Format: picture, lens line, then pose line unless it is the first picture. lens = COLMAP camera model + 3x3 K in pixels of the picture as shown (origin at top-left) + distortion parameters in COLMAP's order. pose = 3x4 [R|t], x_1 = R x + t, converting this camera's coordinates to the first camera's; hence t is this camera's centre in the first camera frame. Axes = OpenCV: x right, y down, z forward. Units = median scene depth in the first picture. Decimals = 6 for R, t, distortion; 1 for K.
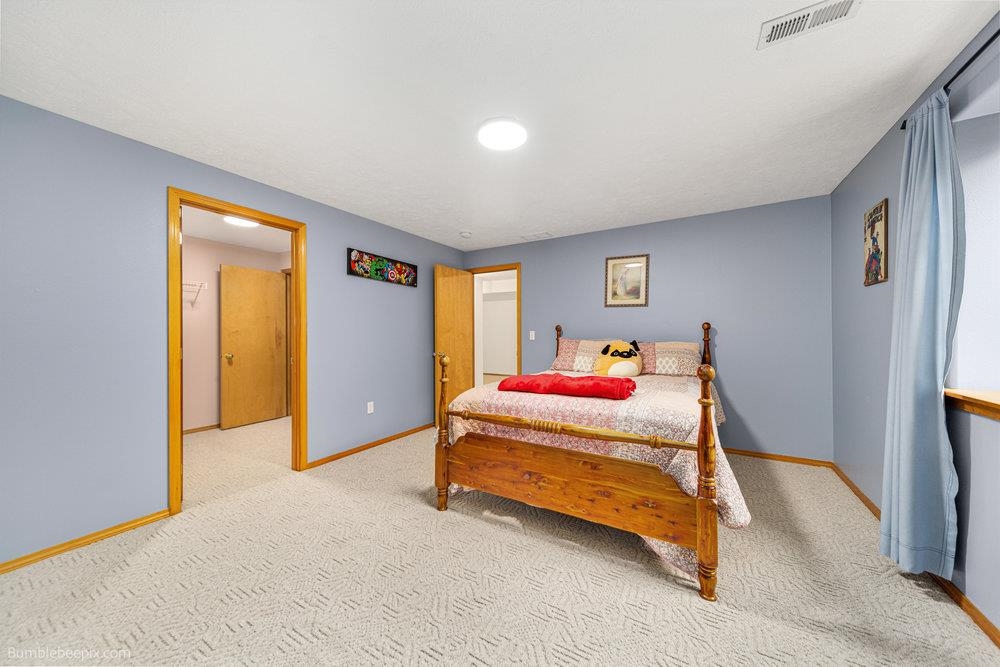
lens RADIAL K [[348.8, 0, 502.0], [0, 348.8, 333.1], [0, 0, 1]] dist [0.000276, 0.000031]
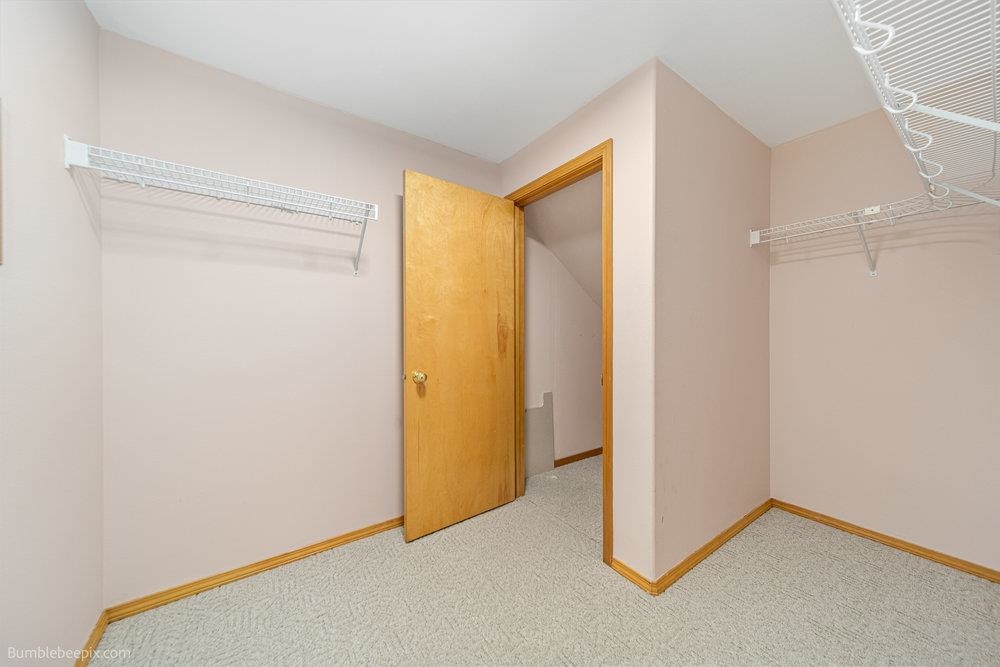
lens RADIAL K [[348.8, 0, 497.1], [0, 348.8, 333.7], [0, 0, 1]] dist [0.000276, 0.000031]
pose [[0.912063, 0.000115, -0.410051, -0.498348], [0.000636, 0.999998, 0.001695, 0.009792], [0.410050, -0.001807, 0.912061, 0.620971]]
